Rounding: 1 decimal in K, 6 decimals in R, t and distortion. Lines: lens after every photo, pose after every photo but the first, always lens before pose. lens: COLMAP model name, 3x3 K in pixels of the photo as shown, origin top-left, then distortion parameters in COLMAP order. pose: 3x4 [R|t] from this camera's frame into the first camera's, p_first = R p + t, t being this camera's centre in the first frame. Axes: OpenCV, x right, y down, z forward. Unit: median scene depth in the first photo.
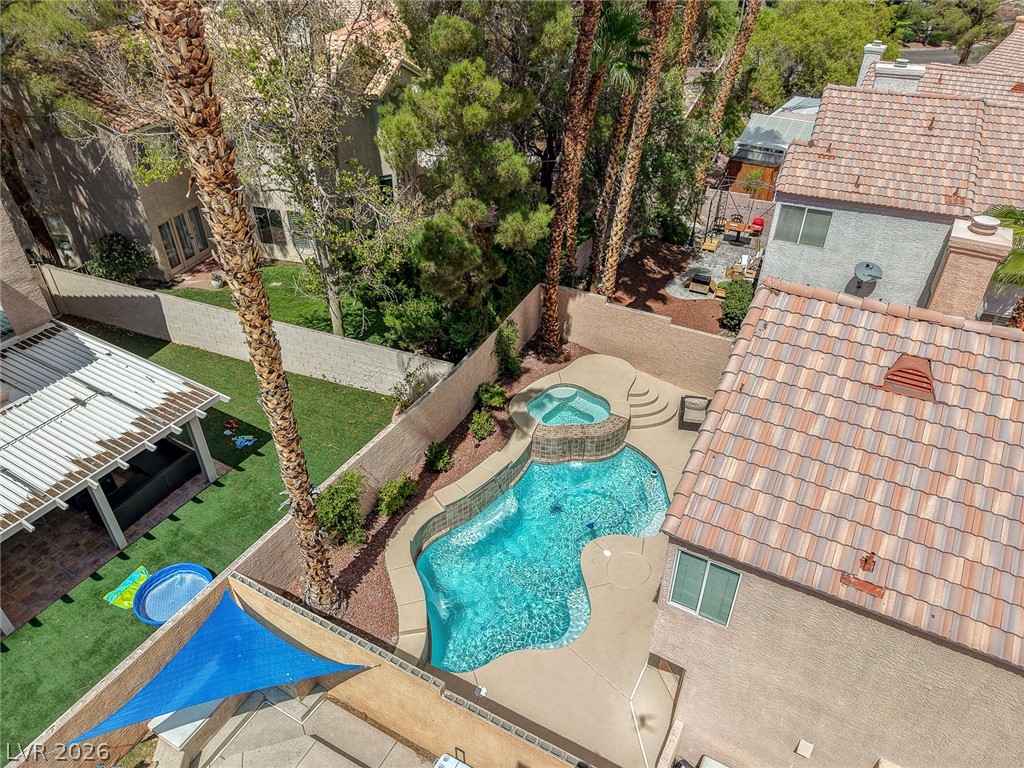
lens RADIAL K [[685.6, 0, 510.6], [0, 685.6, 385.1], [0, 0, 1]] dist [0.019184, -0.018413]
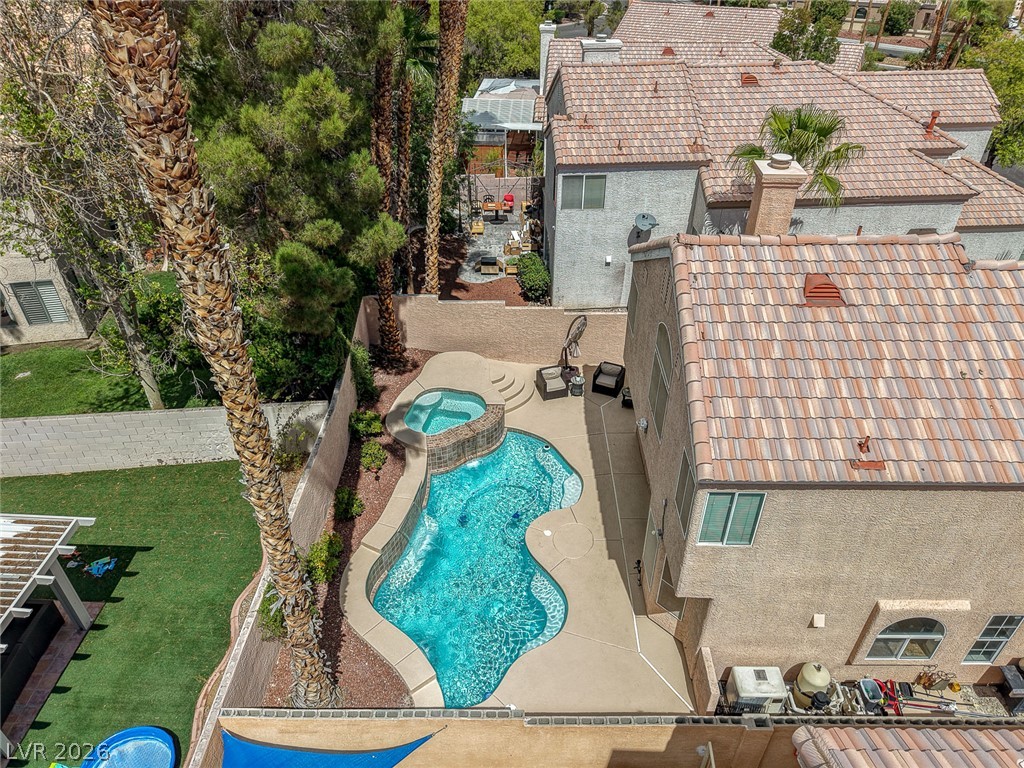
lens RADIAL K [[685.6, 0, 509.9], [0, 685.6, 385.1], [0, 0, 1]] dist [0.019184, -0.018413]
pose [[0.882095, -0.276226, 0.381586, -0.223115], [0.274302, 0.959729, 0.060646, -0.042160], [-0.382972, 0.051174, 0.922342, 0.061427]]
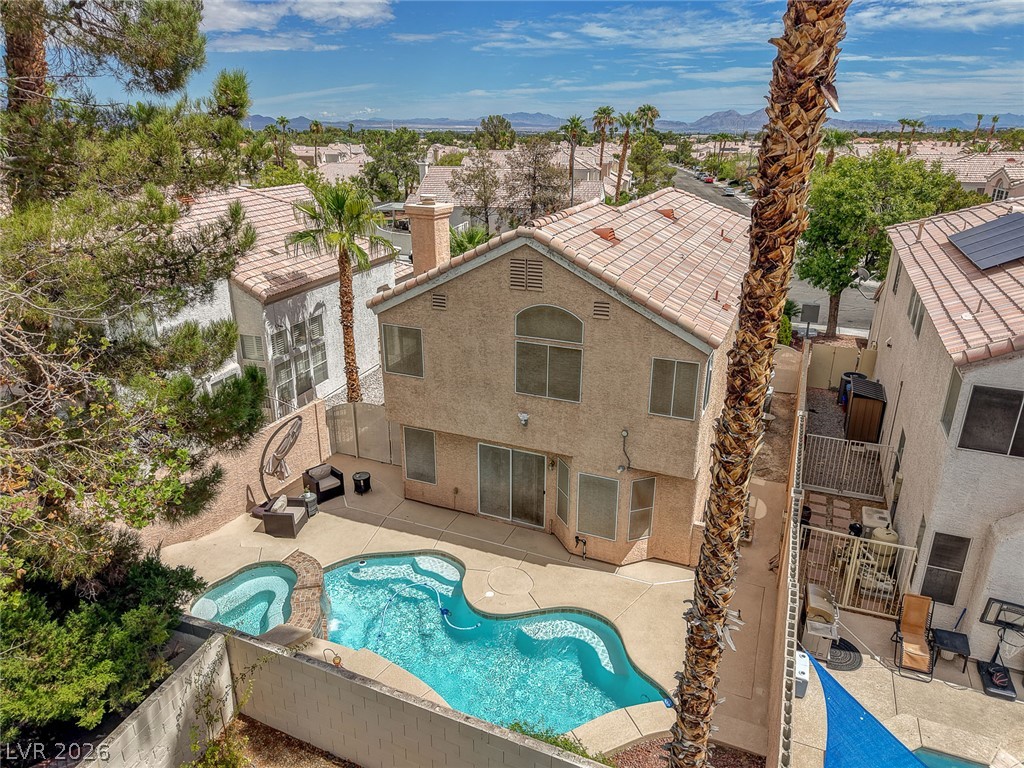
lens RADIAL K [[685.6, 0, 510.0], [0, 685.6, 381.1], [0, 0, 1]] dist [0.019184, -0.018413]
pose [[-0.098376, -0.345644, 0.933195, -0.579059], [0.575638, 0.745174, 0.336686, -0.243498], [-0.811766, 0.570304, 0.125659, 0.652434]]
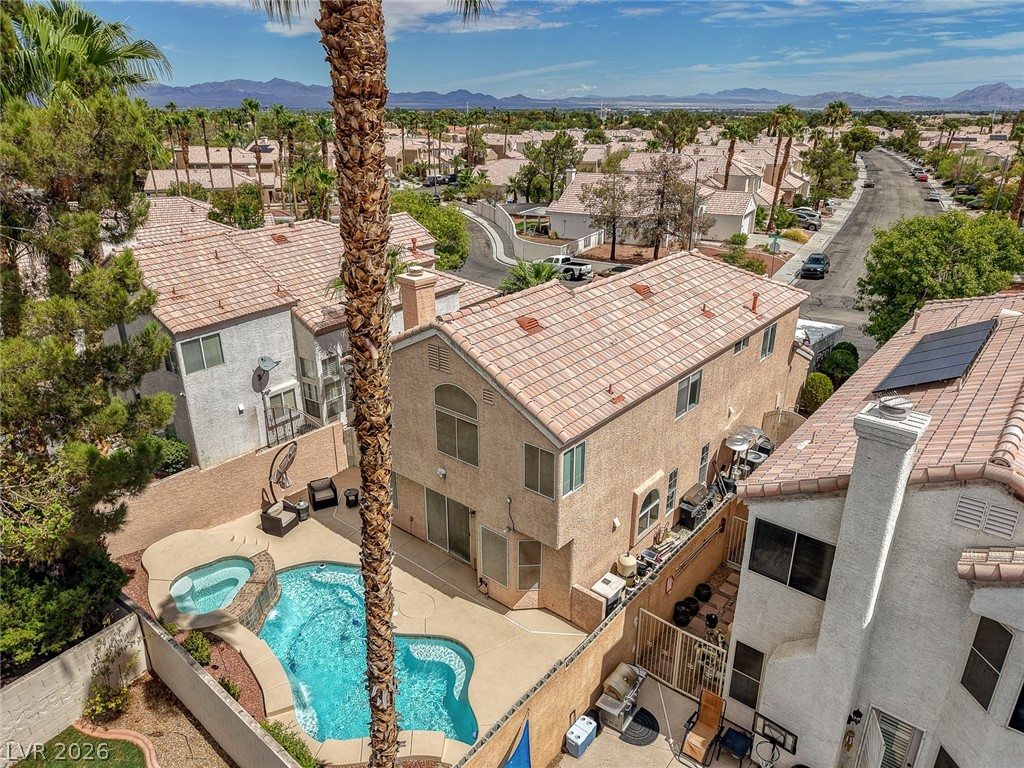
lens RADIAL K [[685.6, 0, 513.1], [0, 685.6, 381.5], [0, 0, 1]] dist [0.019184, -0.018413]
pose [[0.186975, -0.368414, 0.910665, -0.657523], [0.570036, 0.795672, 0.204855, -0.164052], [-0.800062, 0.480809, 0.358780, 0.244187]]
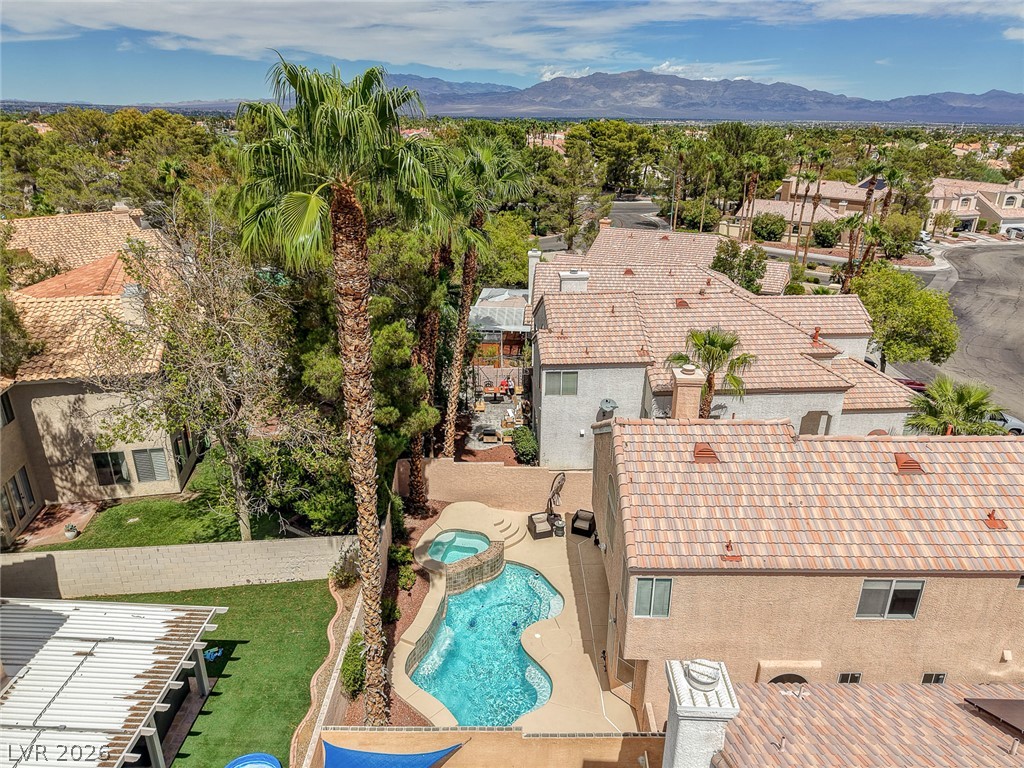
lens RADIAL K [[685.6, 0, 509.3], [0, 685.6, 382.3], [0, 0, 1]] dist [0.019184, -0.018413]
pose [[0.876422, -0.169005, 0.450913, -0.411363], [0.273589, 0.945337, -0.177445, -0.004384], [-0.396276, 0.278881, 0.874752, -0.294787]]
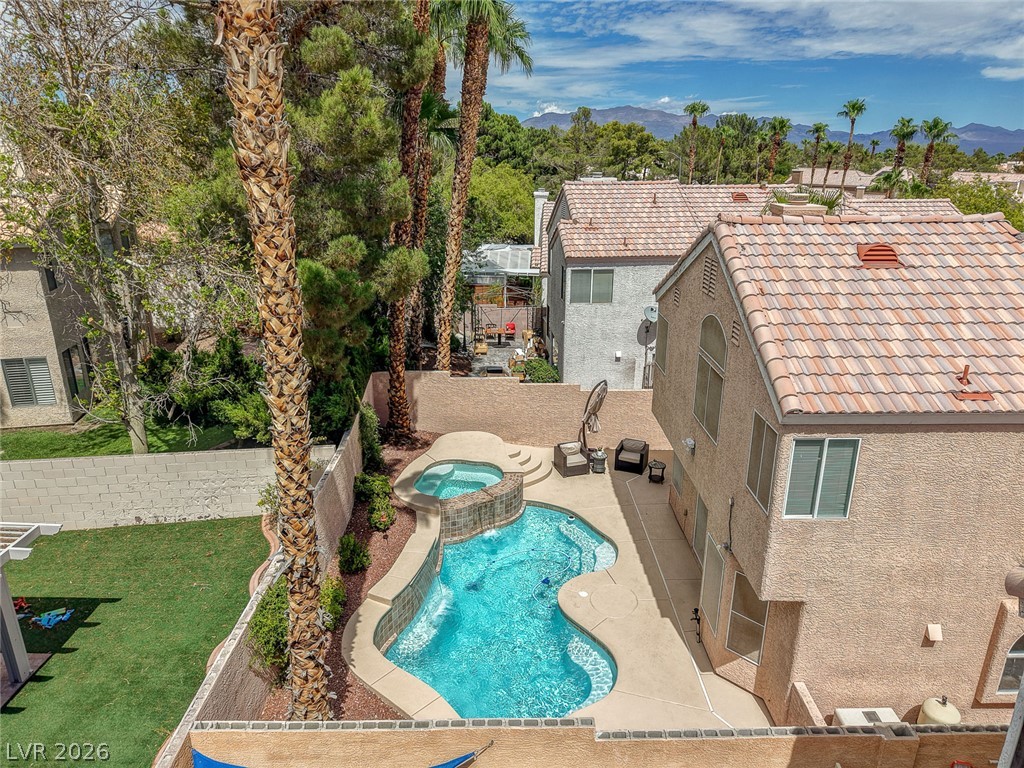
lens RADIAL K [[685.6, 0, 509.6], [0, 685.6, 385.4], [0, 0, 1]] dist [0.019184, -0.018413]
pose [[0.870077, -0.157969, 0.466917, -0.290420], [0.283946, 0.934926, -0.212812, 0.144966], [-0.402914, 0.317742, 0.858312, 0.182907]]
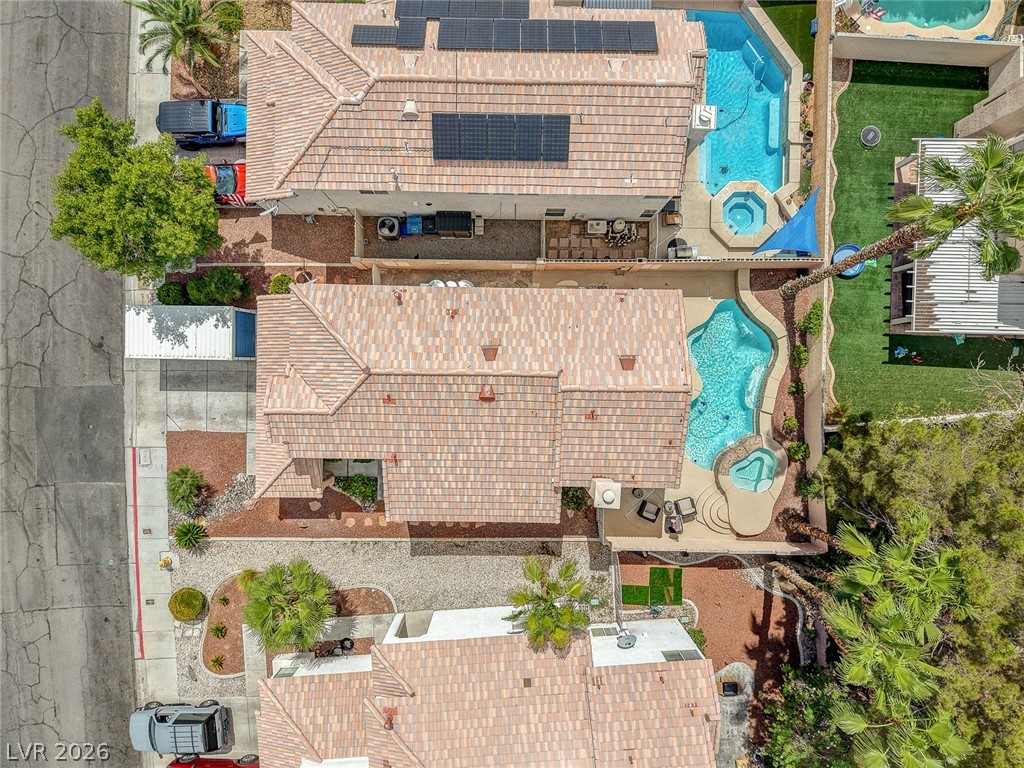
lens RADIAL K [[685.6, 0, 511.5], [0, 685.6, 376.6], [0, 0, 1]] dist [0.019184, -0.018413]
pose [[-0.883406, 0.468608, -0.000598, 0.567496], [-0.268598, -0.505306, 0.820074, -1.204953], [0.383991, 0.724618, 0.572258, -0.391838]]
